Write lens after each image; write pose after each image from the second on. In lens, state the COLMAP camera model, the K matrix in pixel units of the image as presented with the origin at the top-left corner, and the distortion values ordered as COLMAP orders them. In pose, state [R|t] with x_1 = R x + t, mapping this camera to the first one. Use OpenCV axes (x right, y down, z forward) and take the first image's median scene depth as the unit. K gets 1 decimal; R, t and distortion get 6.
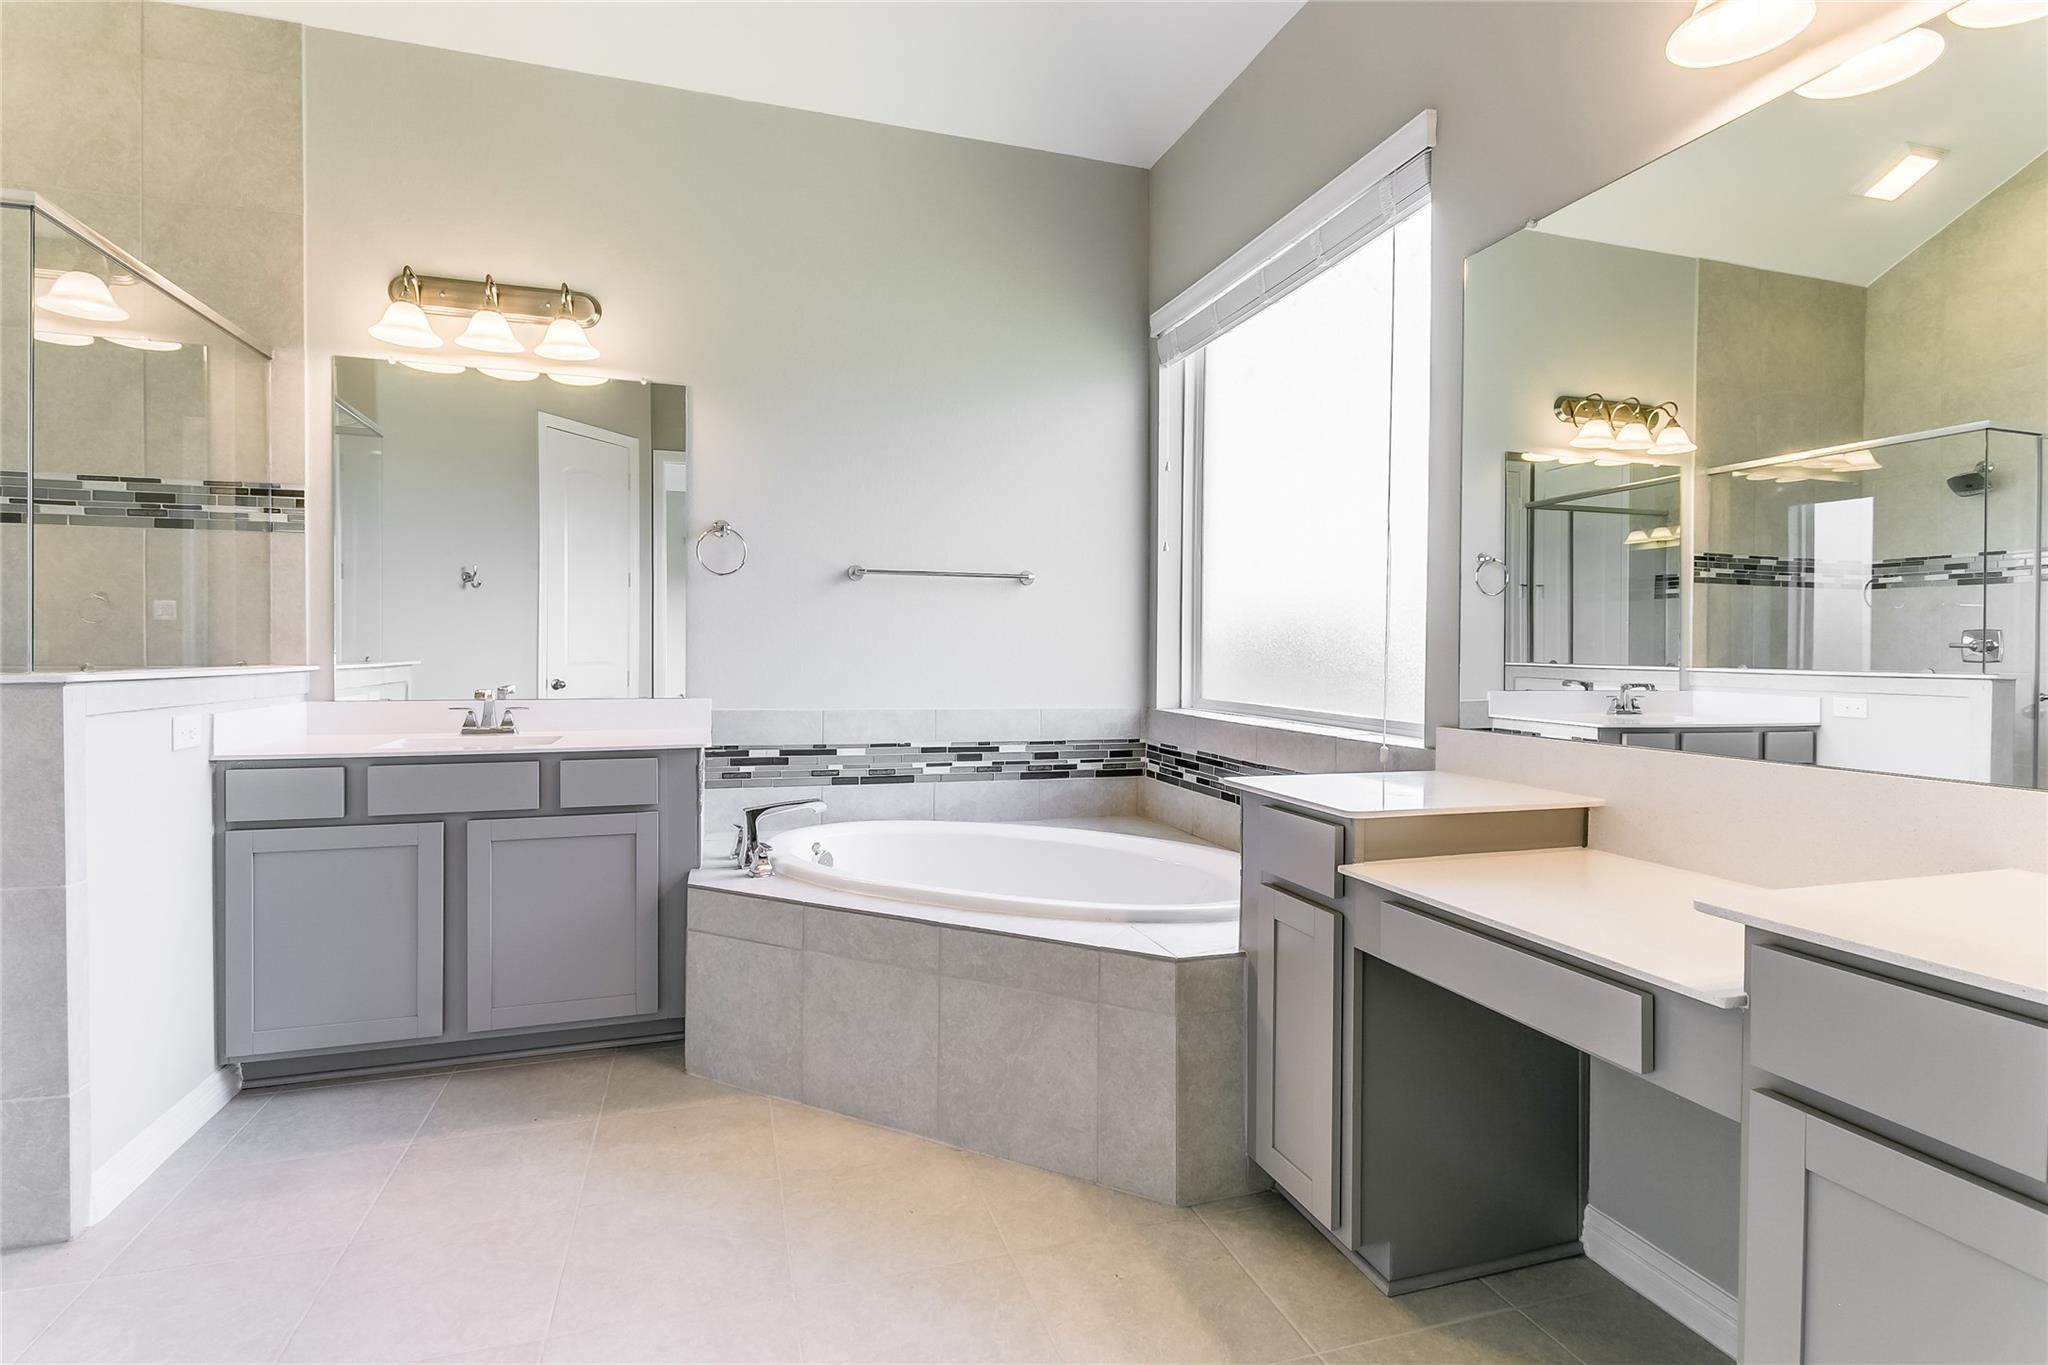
lens RADIAL K [[996.5, 0, 1006.4], [0, 996.5, 657.0], [0, 0, 1]] dist [0.009905, -0.003956]
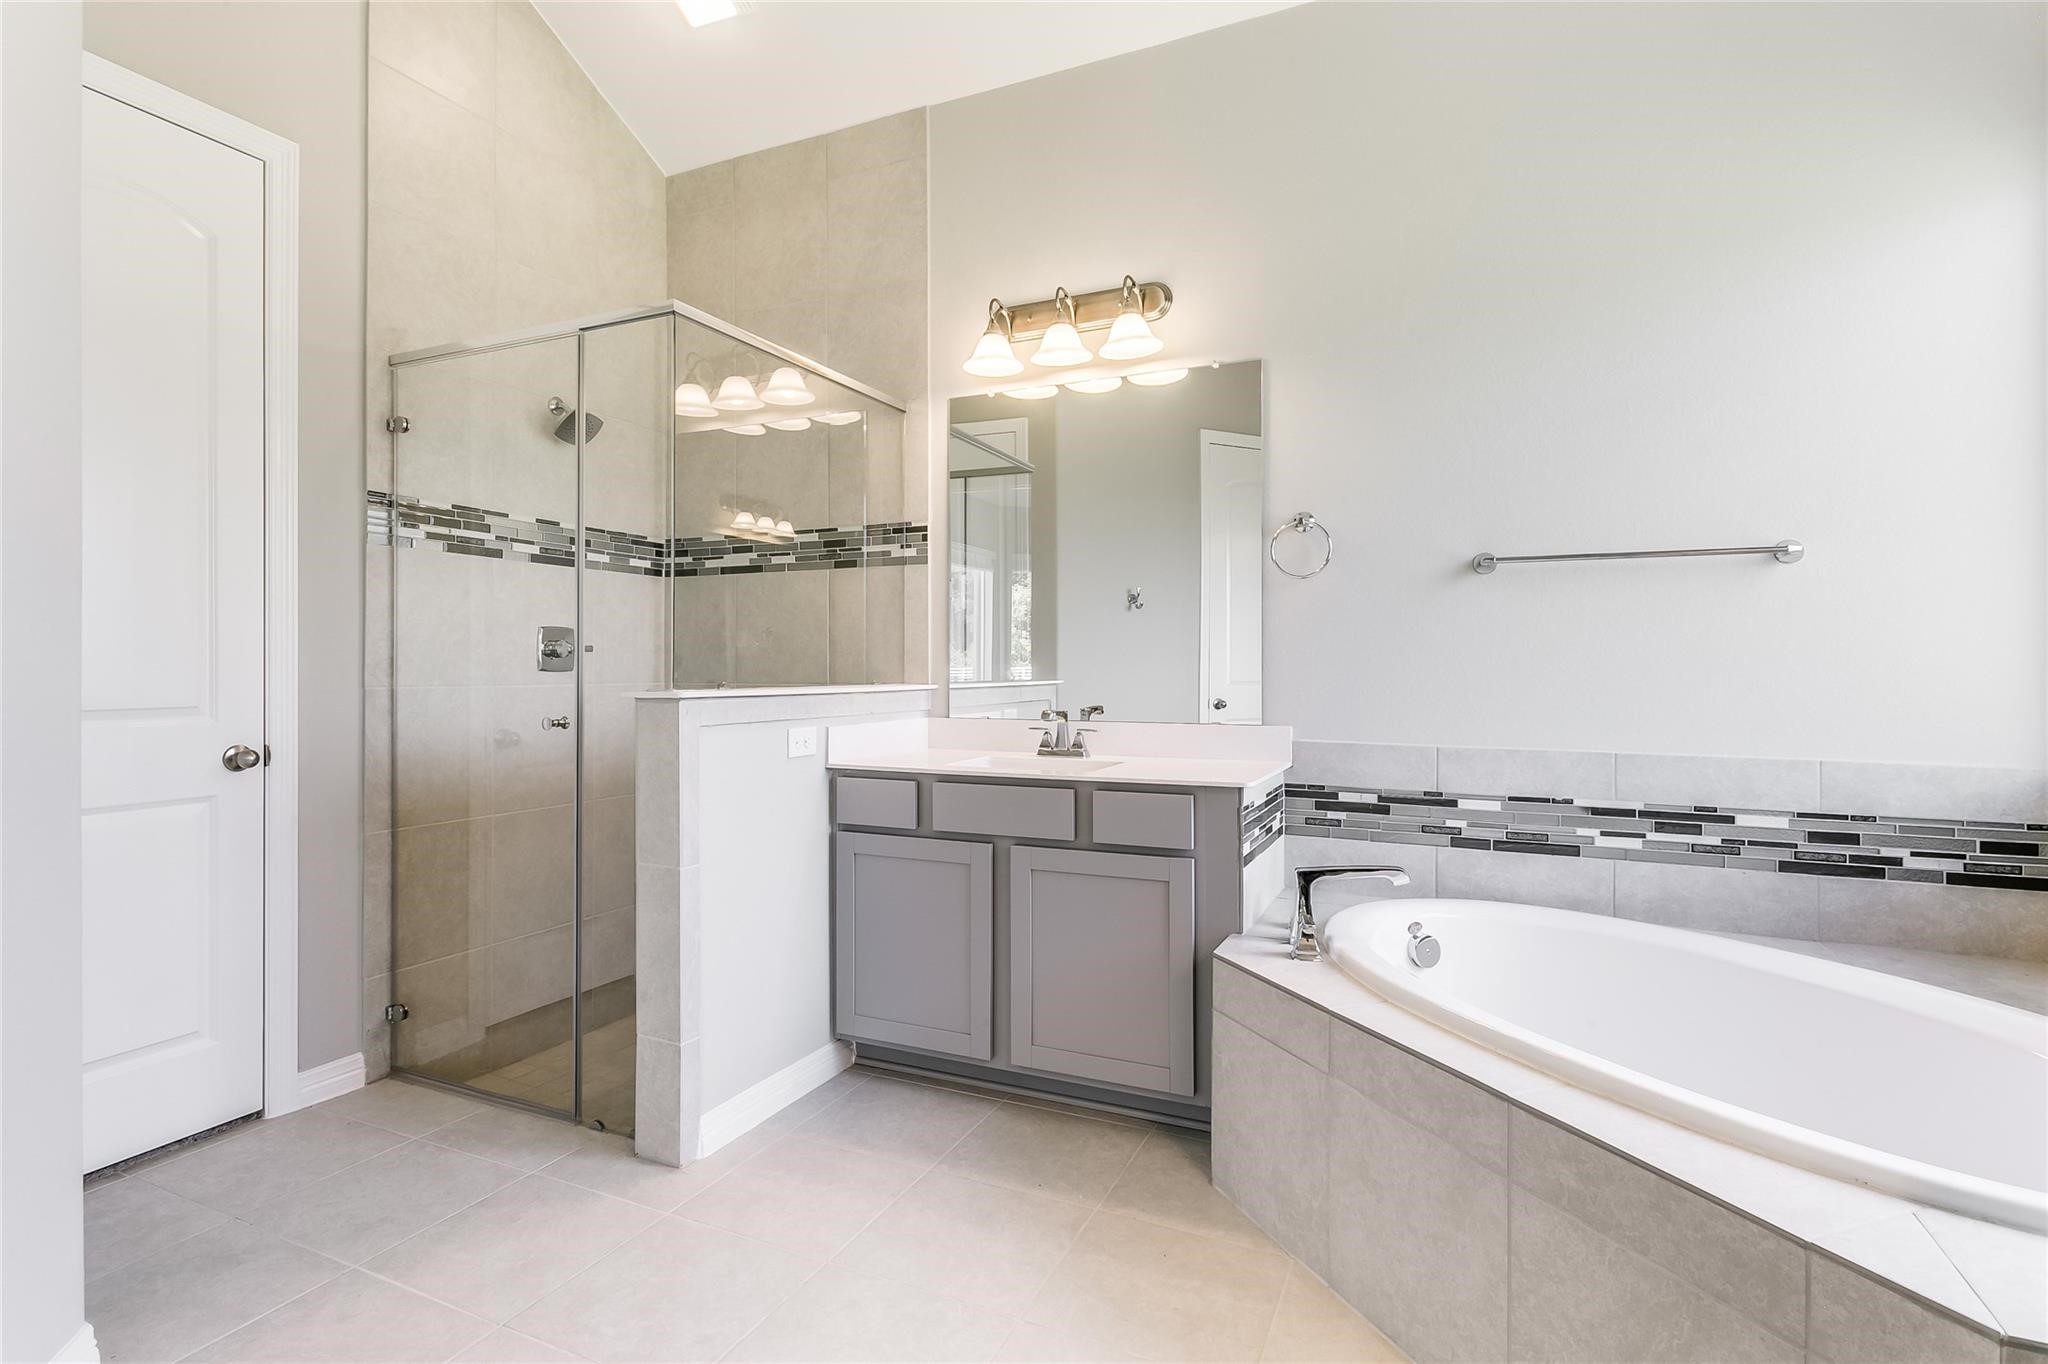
lens RADIAL K [[996.5, 0, 1012.6], [0, 996.5, 662.2], [0, 0, 1]] dist [0.009905, -0.003956]
pose [[0.736061, -0.009547, -0.676847, 0.113209], [0.000188, 0.999903, -0.013899, -0.000725], [0.676915, 0.010104, 0.735992, 0.266978]]
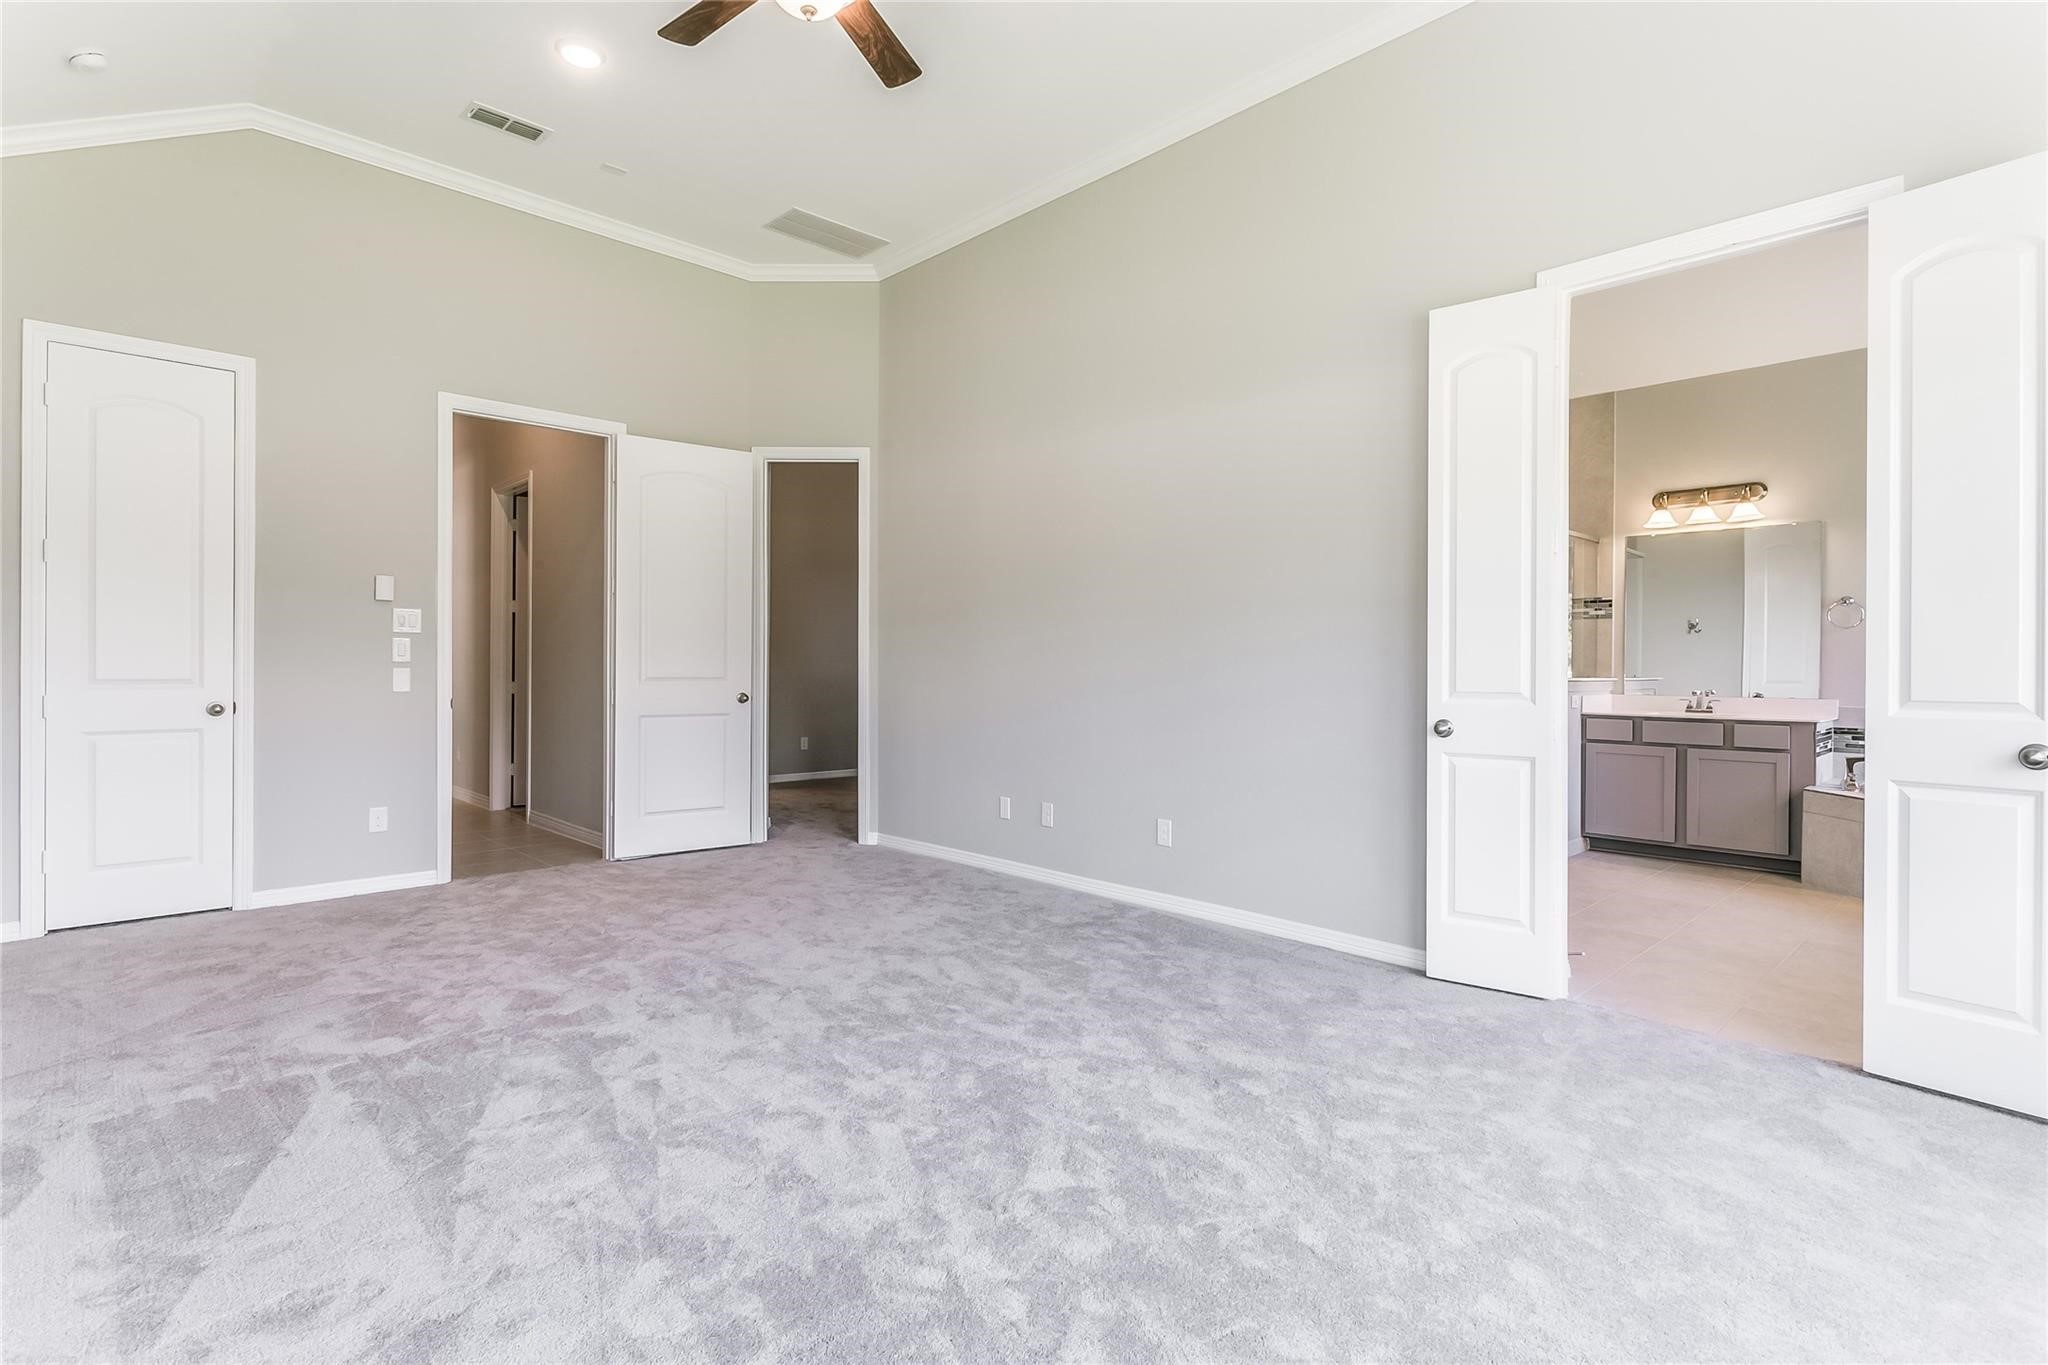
lens RADIAL K [[996.5, 0, 1011.5], [0, 996.5, 677.4], [0, 0, 1]] dist [0.009905, -0.003956]
pose [[0.454195, 0.007957, -0.890867, 0.705406], [-0.011316, 0.999931, 0.003162, 0.016269], [0.890831, 0.008645, 0.454253, -1.255500]]
